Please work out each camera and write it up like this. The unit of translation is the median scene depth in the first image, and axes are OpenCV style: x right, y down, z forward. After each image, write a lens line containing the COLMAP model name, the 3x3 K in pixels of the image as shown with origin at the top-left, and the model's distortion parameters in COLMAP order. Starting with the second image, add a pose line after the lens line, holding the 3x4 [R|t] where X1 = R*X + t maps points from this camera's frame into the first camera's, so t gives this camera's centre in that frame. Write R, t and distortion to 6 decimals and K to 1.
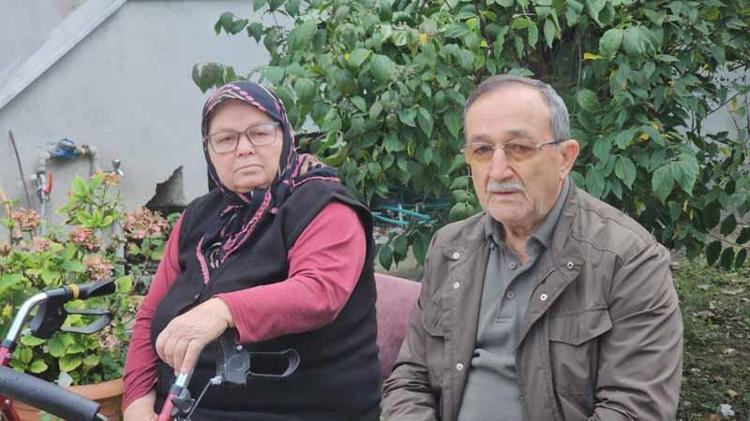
lens RADIAL K [[1426.6, 0, 374.9], [0, 1426.6, 211.4], [0, 0, 1]] dist [-0.254566, 0.000000]
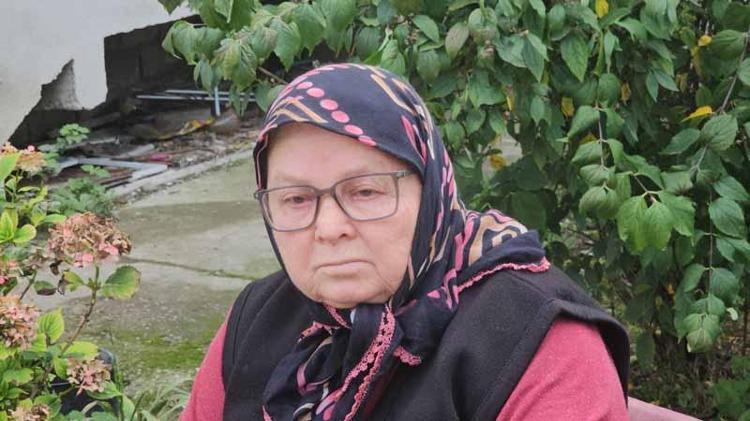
lens RADIAL K [[1426.6, 0, 375.7], [0, 1426.6, 210.9], [0, 0, 1]] dist [-0.254566, 0.000000]
pose [[0.994009, -0.033717, 0.103967, -0.099493], [0.021114, 0.992547, 0.120023, -0.071661], [-0.107239, -0.117108, 0.987312, 0.392705]]
